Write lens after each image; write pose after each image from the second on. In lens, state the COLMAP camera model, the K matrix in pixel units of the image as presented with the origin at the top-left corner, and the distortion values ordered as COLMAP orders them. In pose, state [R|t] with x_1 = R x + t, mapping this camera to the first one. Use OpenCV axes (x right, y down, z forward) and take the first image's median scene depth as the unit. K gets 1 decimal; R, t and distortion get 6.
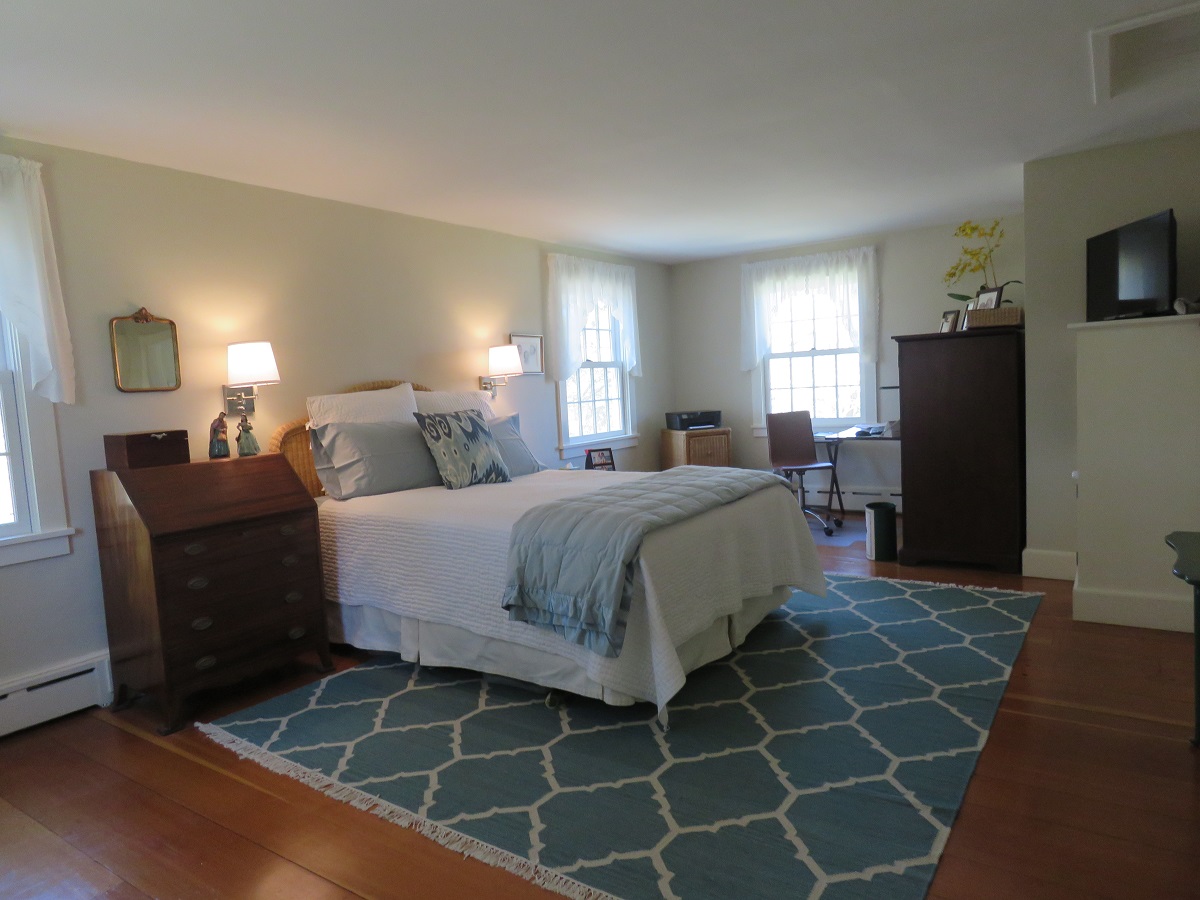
lens RADIAL K [[764.1, 0, 598.9], [0, 764.1, 453.4], [0, 0, 1]] dist [-0.009454, 0.002338]
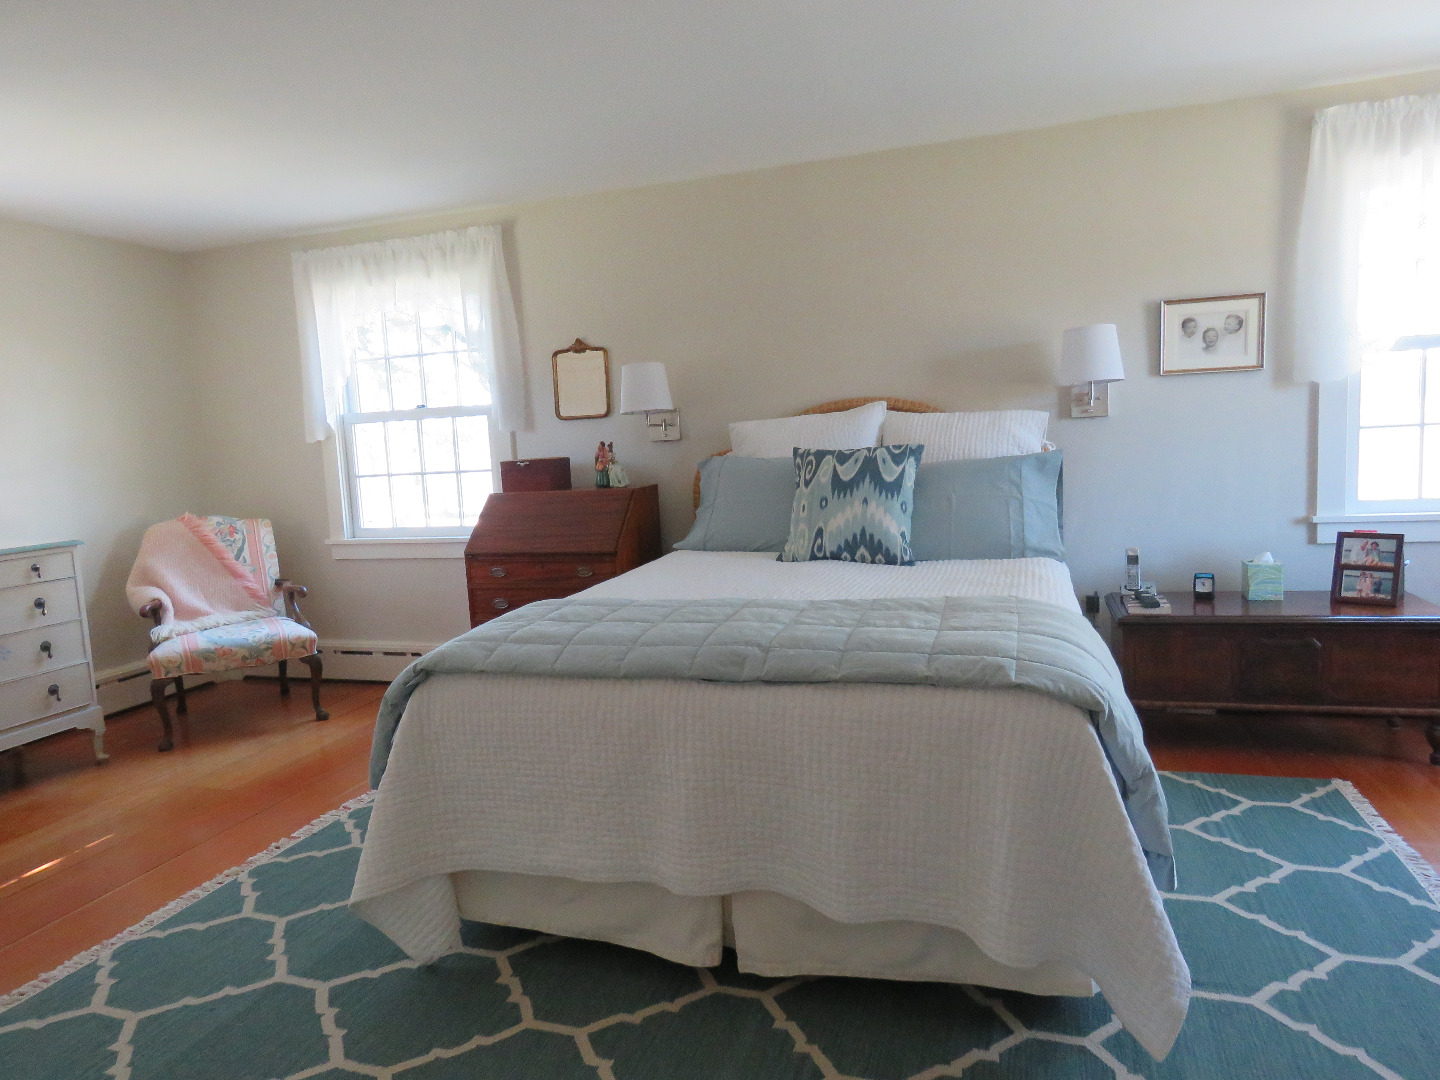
lens RADIAL K [[925.2, 0, 718.1], [0, 925.2, 521.2], [0, 0, 1]] dist [0.002704, -0.000235]
pose [[0.287398, 0.140510, -0.947449, 0.734885], [-0.045557, 0.990067, 0.133012, -0.122956], [0.956727, 0.004935, 0.290944, 0.836098]]
